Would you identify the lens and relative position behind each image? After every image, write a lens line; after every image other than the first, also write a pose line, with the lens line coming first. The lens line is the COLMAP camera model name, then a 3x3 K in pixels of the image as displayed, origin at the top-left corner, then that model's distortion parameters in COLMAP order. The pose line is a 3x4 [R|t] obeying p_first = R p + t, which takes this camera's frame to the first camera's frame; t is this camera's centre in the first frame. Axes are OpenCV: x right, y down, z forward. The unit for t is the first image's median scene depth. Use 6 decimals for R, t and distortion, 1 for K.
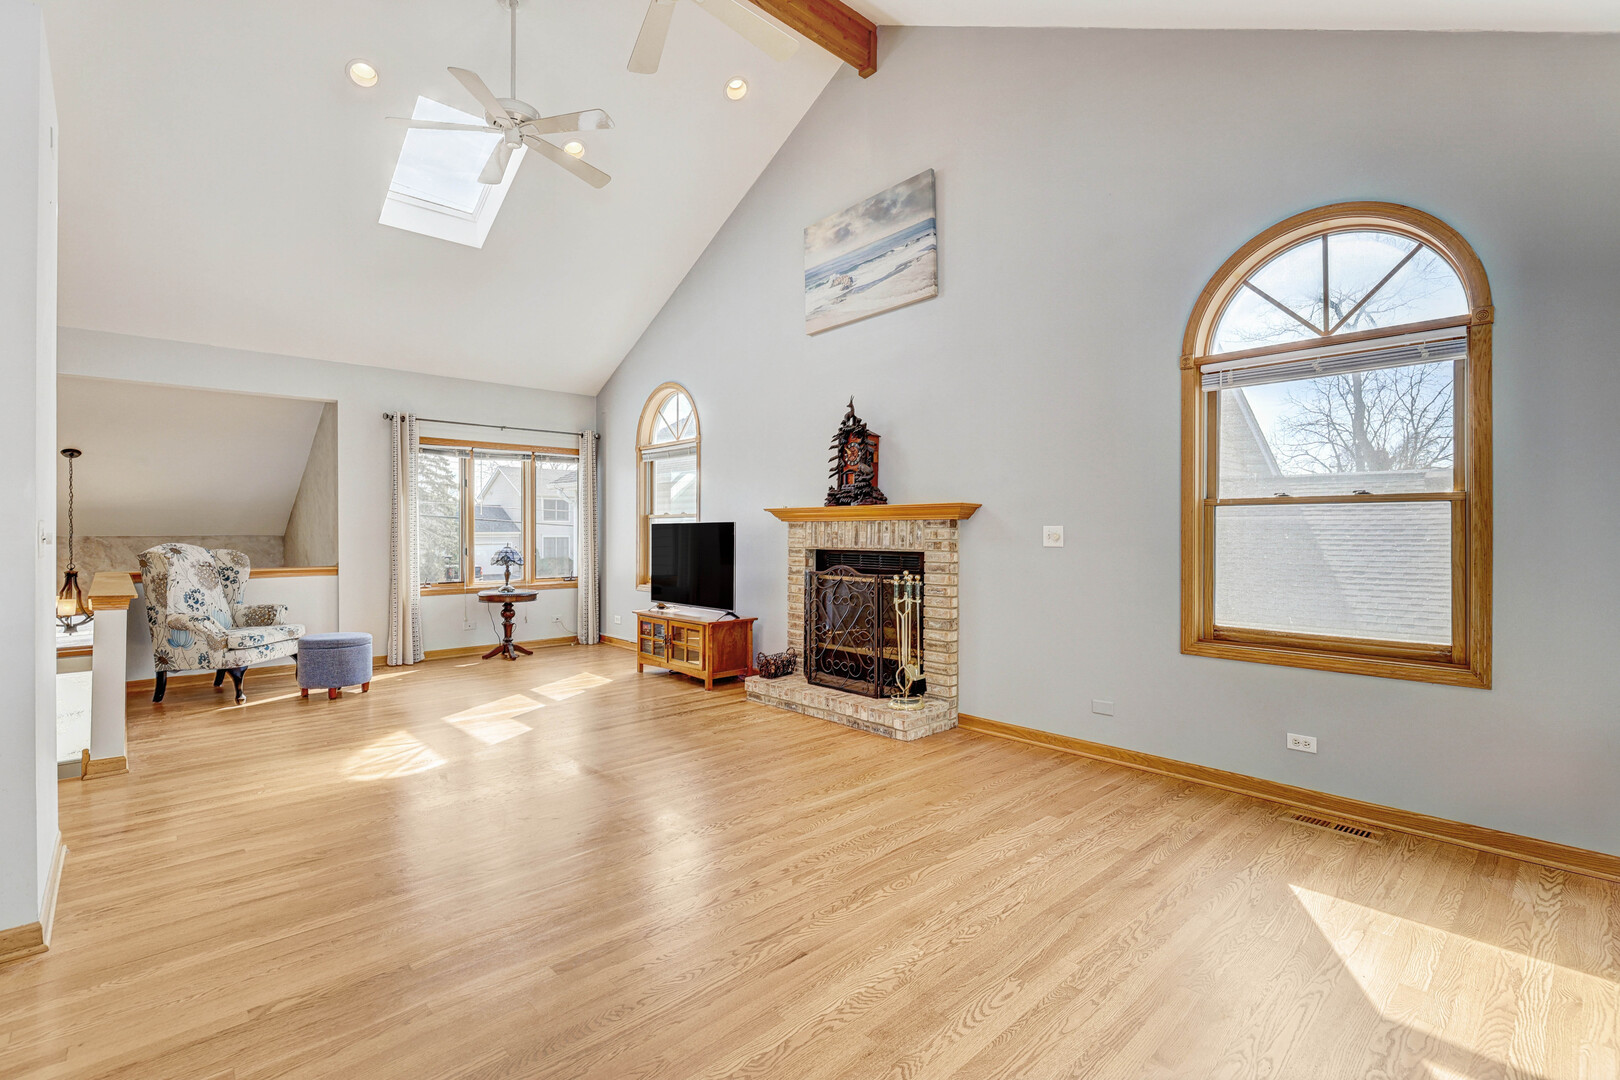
lens RADIAL K [[739.1, 0, 798.0], [0, 739.1, 530.0], [0, 0, 1]] dist [0.010289, -0.001298]
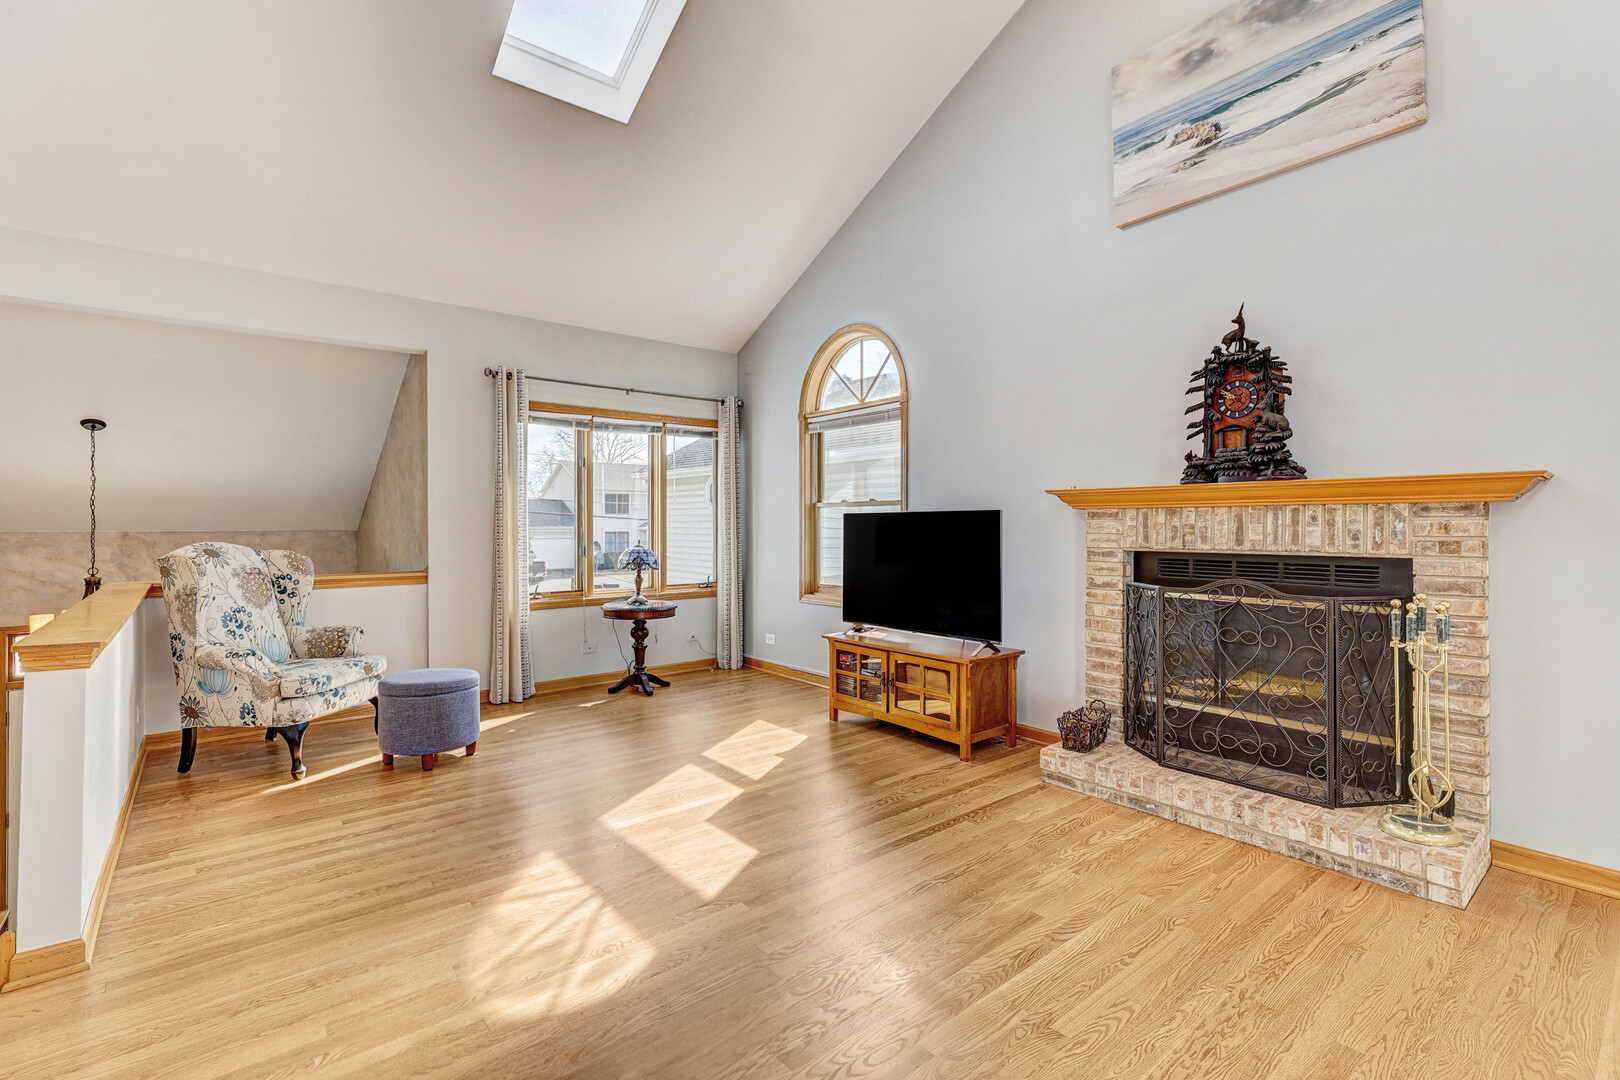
lens RADIAL K [[739.1, 0, 805.0], [0, 739.1, 518.2], [0, 0, 1]] dist [0.010289, -0.001298]
pose [[0.998307, -0.002874, -0.058091, -0.250047], [0.002452, 0.999970, -0.007349, 0.001180], [0.058110, 0.007194, 0.998284, 0.351566]]
